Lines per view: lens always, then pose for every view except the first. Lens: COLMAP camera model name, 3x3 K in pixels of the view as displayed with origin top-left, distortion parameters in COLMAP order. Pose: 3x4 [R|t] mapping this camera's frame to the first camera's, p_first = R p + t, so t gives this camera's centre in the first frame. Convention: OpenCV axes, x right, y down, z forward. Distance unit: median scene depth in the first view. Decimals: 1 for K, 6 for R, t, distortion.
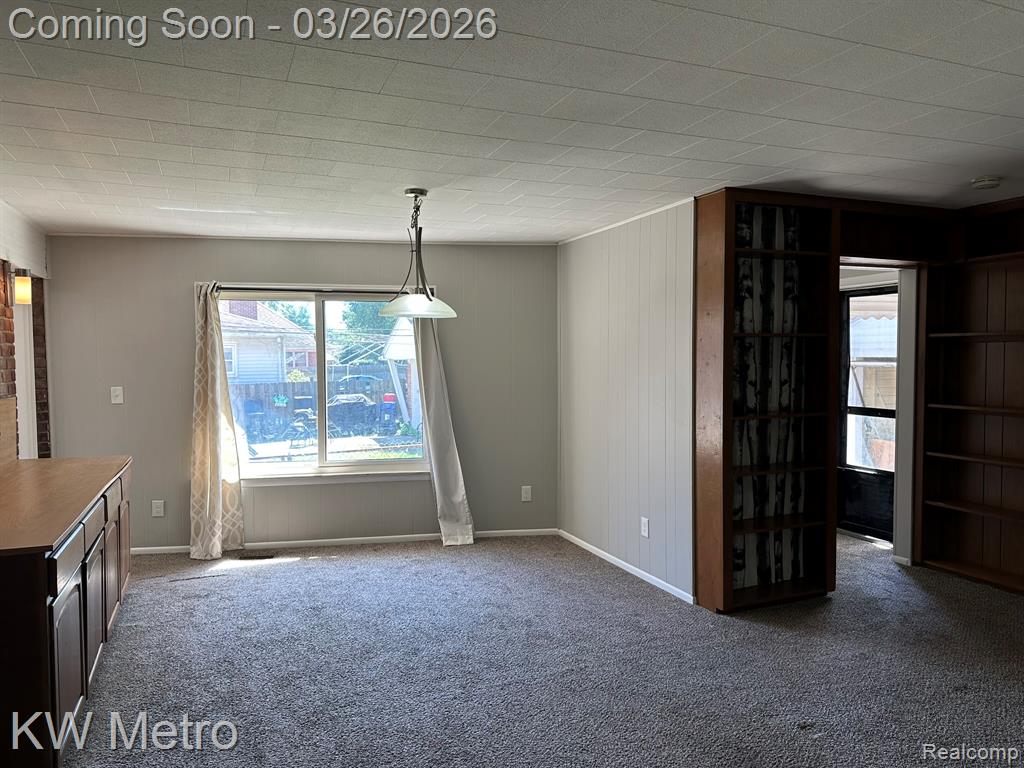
lens RADIAL K [[720.6, 0, 517.9], [0, 720.6, 387.8], [0, 0, 1]] dist [0.069597, -0.081180]
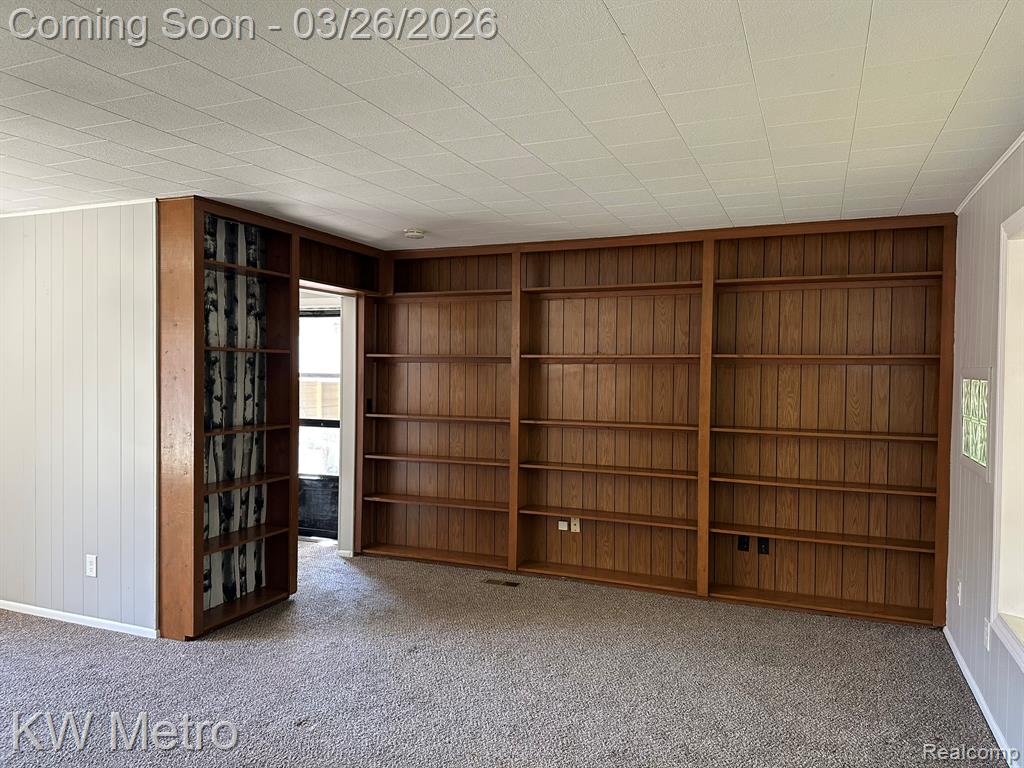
lens RADIAL K [[720.6, 0, 517.9], [0, 720.6, 387.8], [0, 0, 1]] dist [0.069597, -0.081180]
pose [[0.707989, -0.001479, 0.706221, -0.084231], [0.015340, 0.999794, -0.013284, -0.000875], [-0.706056, 0.020238, 0.707866, 0.014975]]
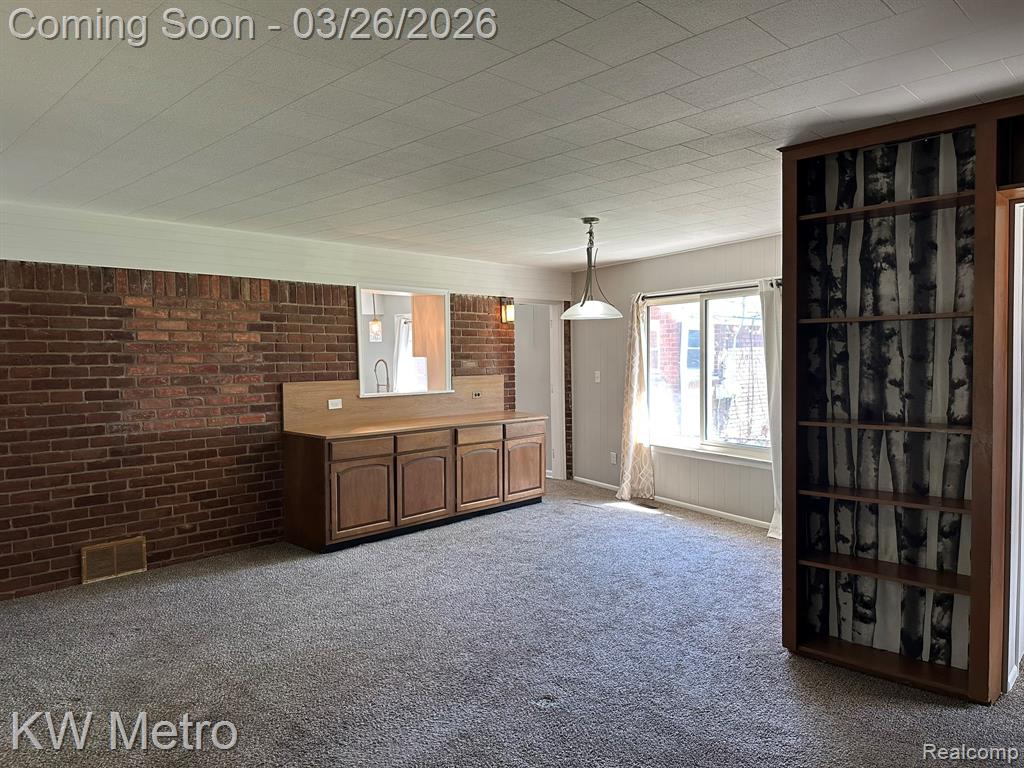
lens RADIAL K [[720.6, 0, 517.9], [0, 720.6, 387.8], [0, 0, 1]] dist [0.069597, -0.081180]
pose [[0.389396, 0.042482, -0.920090, 0.854845], [-0.026796, 0.999035, 0.034786, -0.016643], [0.920681, 0.011109, 0.390159, 0.345239]]
